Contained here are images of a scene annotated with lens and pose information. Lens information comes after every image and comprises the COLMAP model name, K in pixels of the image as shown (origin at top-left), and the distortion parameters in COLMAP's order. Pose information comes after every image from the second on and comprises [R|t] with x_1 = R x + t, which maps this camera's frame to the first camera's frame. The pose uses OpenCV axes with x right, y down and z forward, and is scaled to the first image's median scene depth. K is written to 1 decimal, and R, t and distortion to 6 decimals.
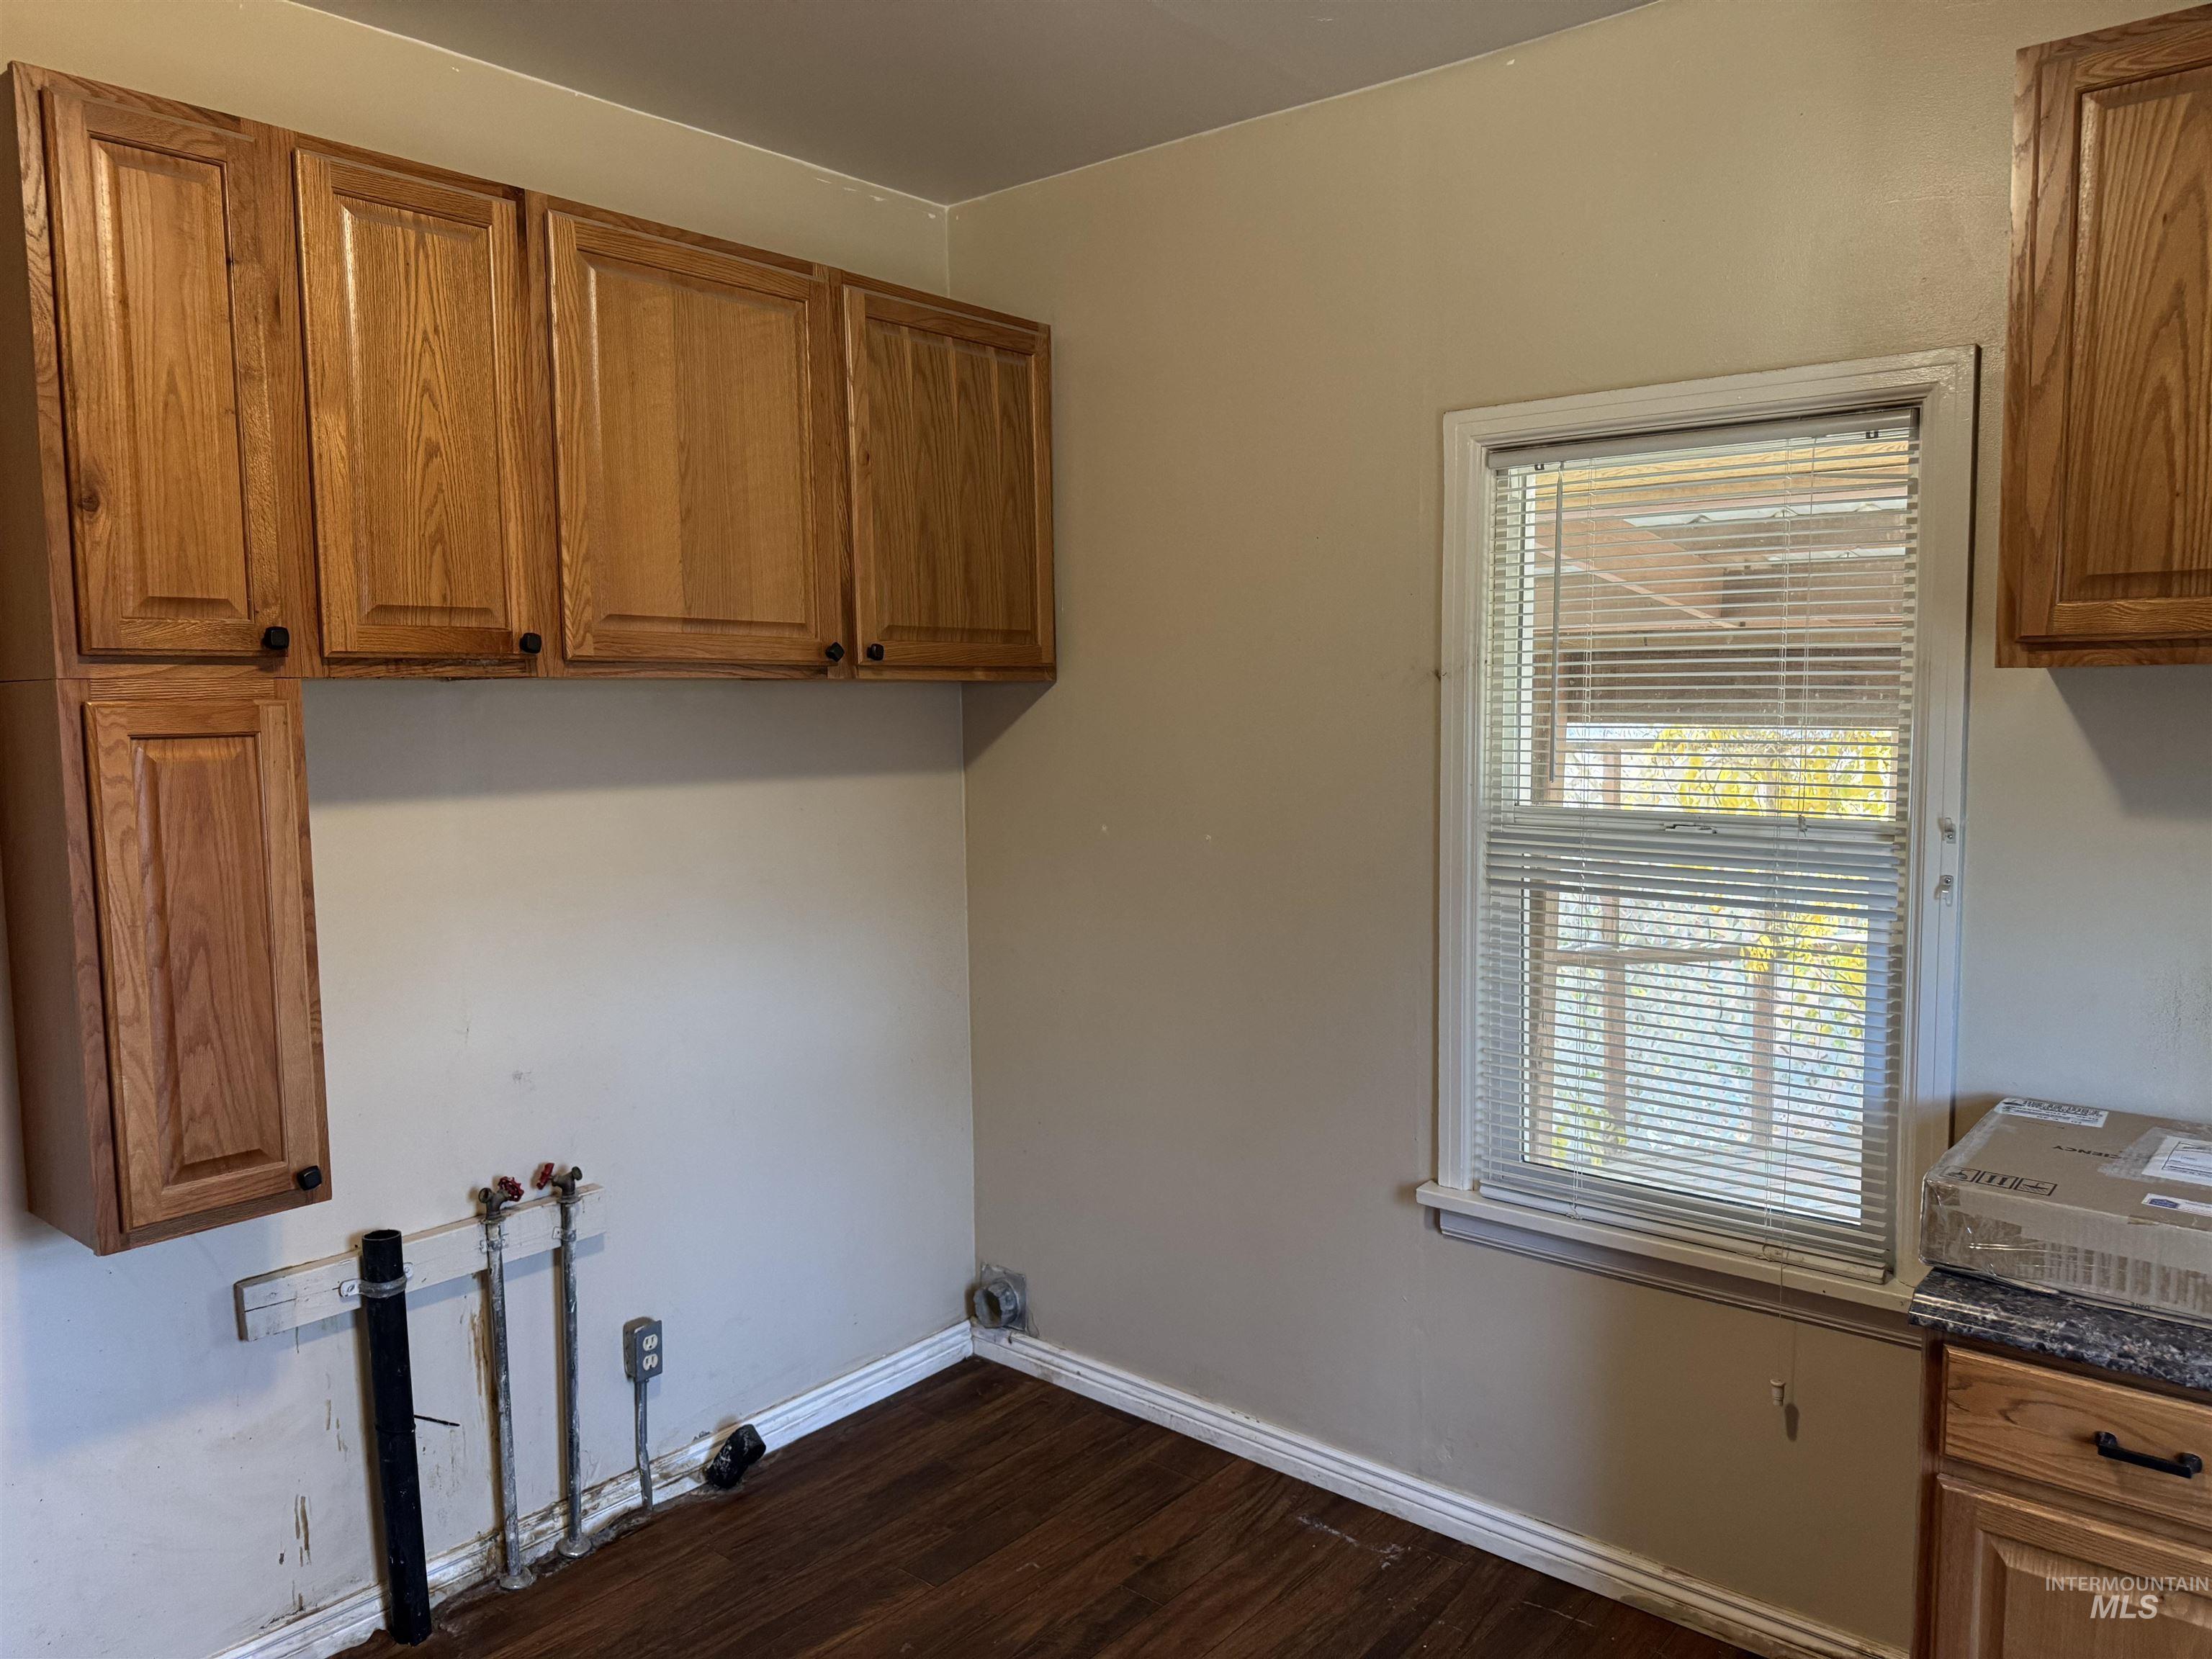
lens RADIAL K [[1561.1, 0, 1106.0], [0, 1561.1, 829.5], [0, 0, 1]] dist [0.001364, -0.003235]
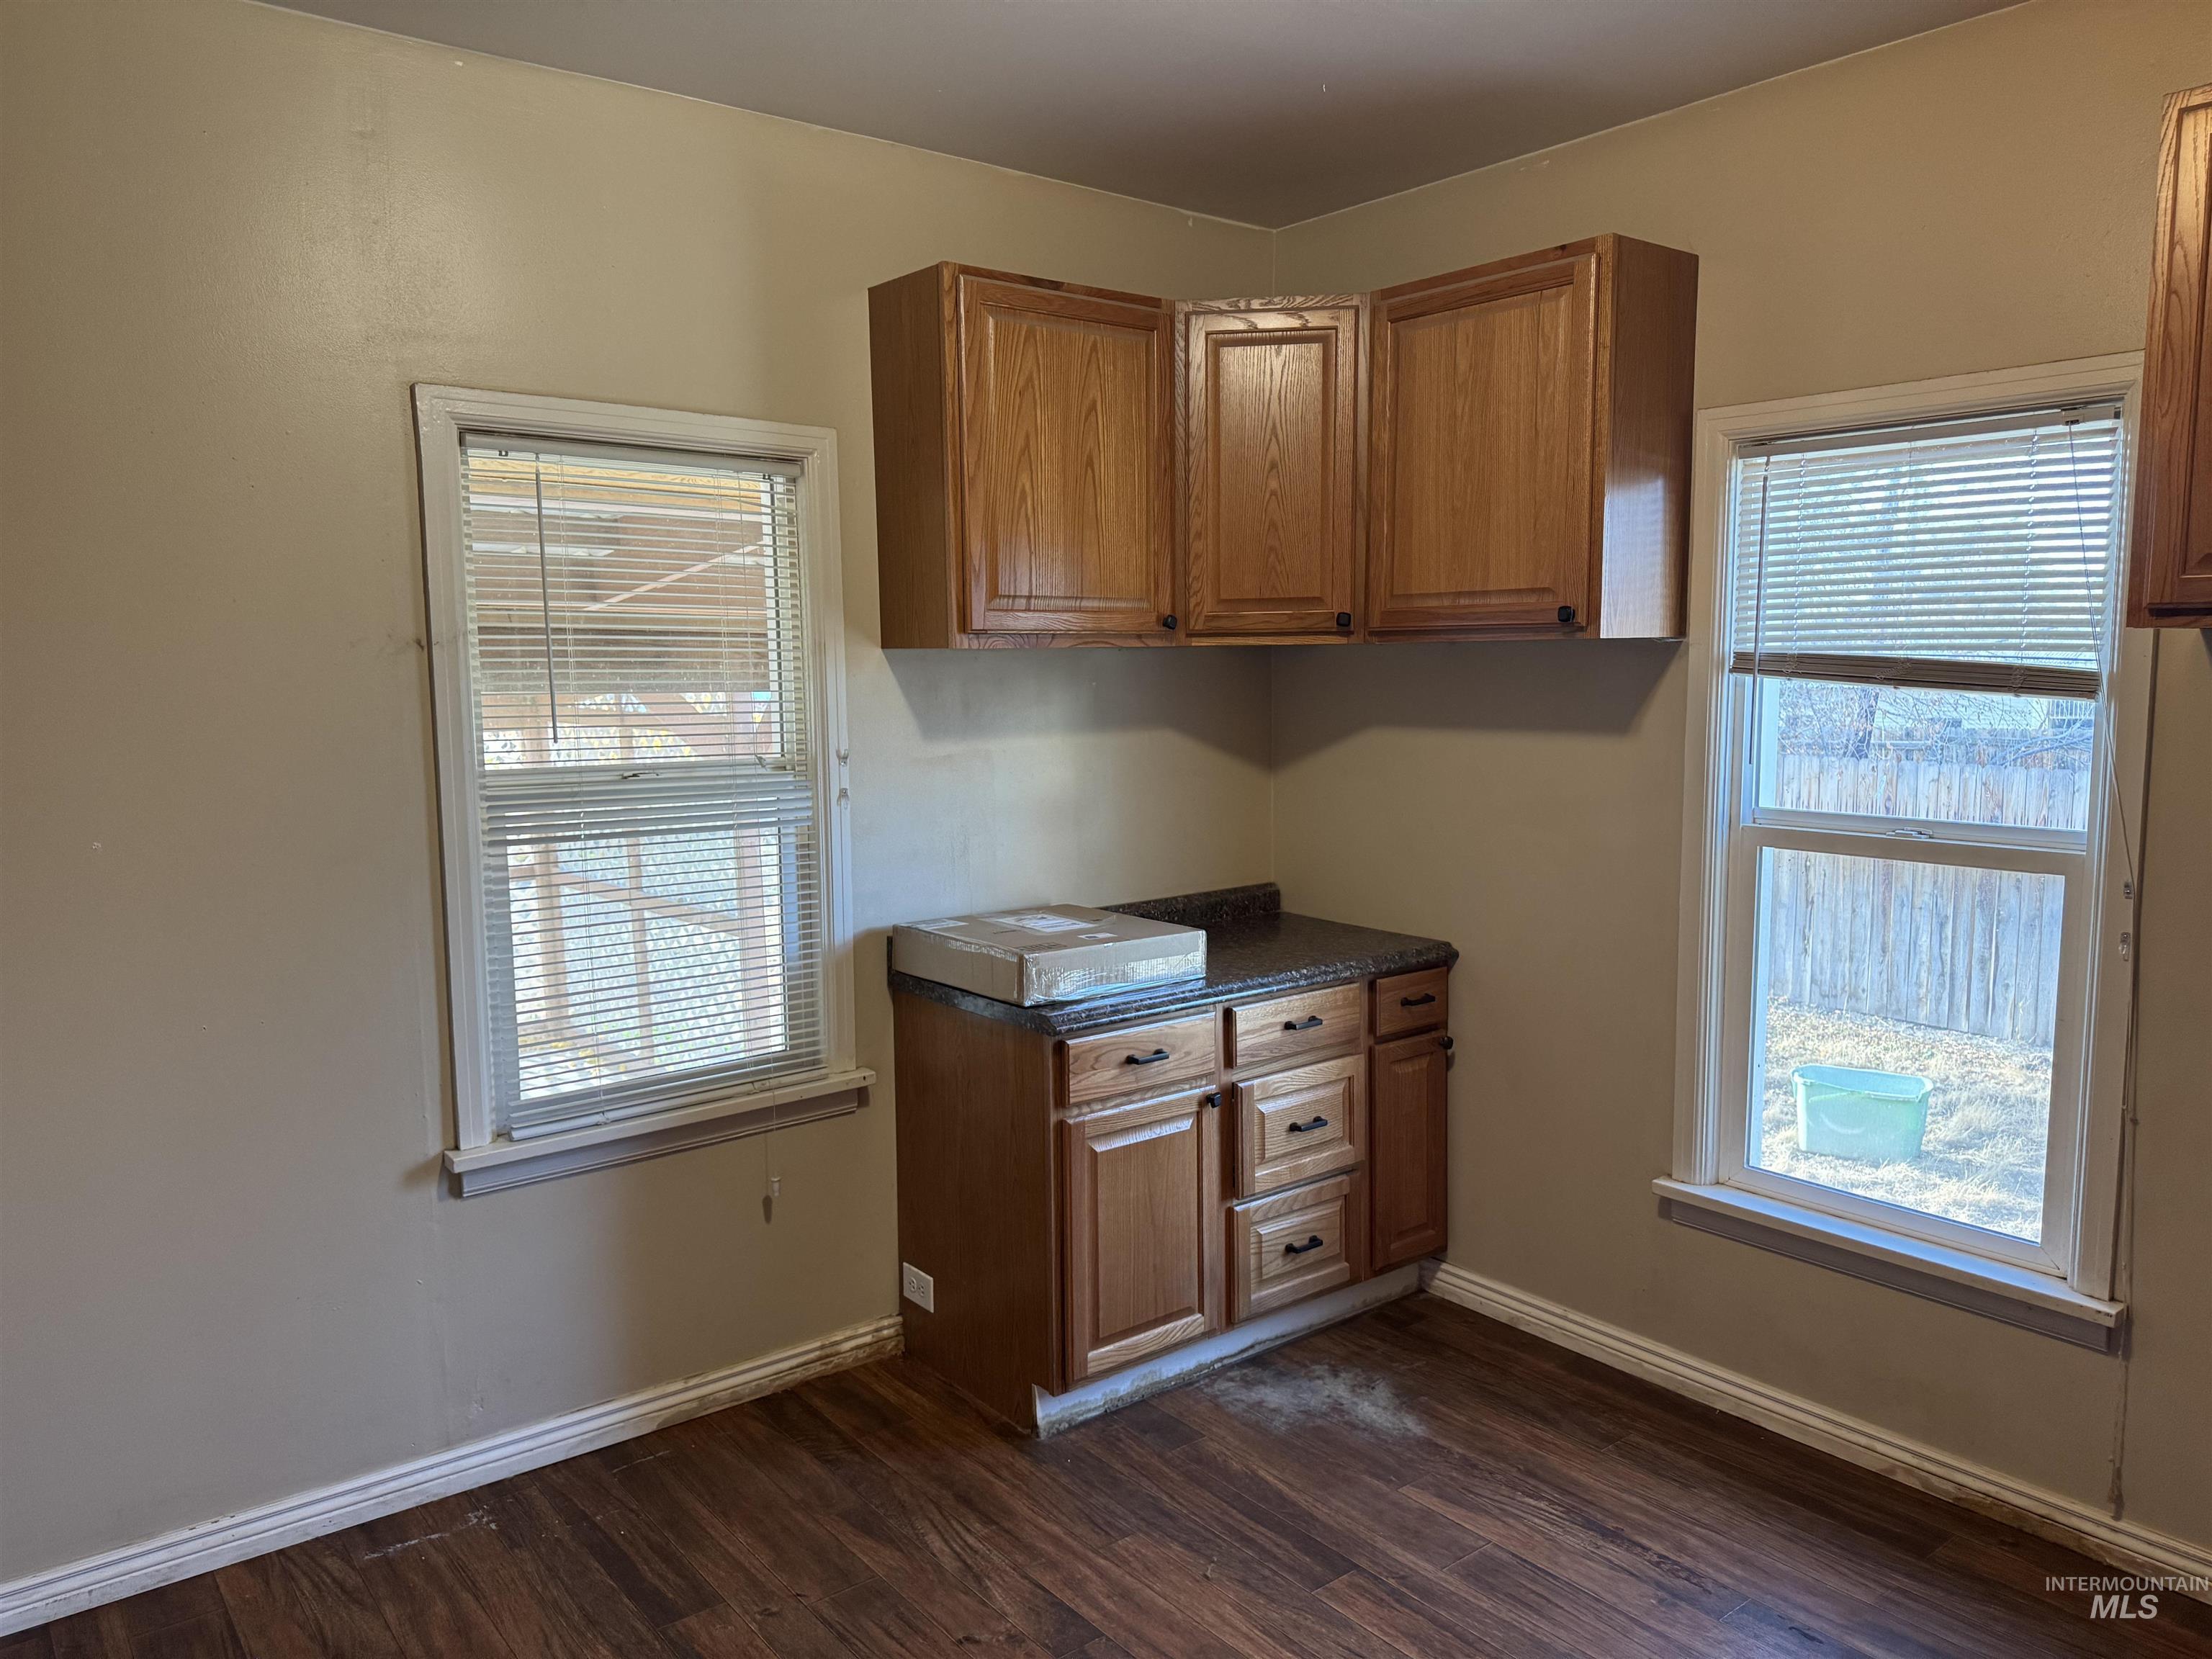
lens RADIAL K [[1570.0, 0, 1122.1], [0, 1570.0, 830.2], [0, 0, 1]] dist [0.102494, -0.106489]
pose [[0.193388, -0.104830, 0.975506, -0.752826], [0.091964, 0.991835, 0.088353, -0.033197], [-0.976803, 0.072625, 0.201449, 0.384214]]
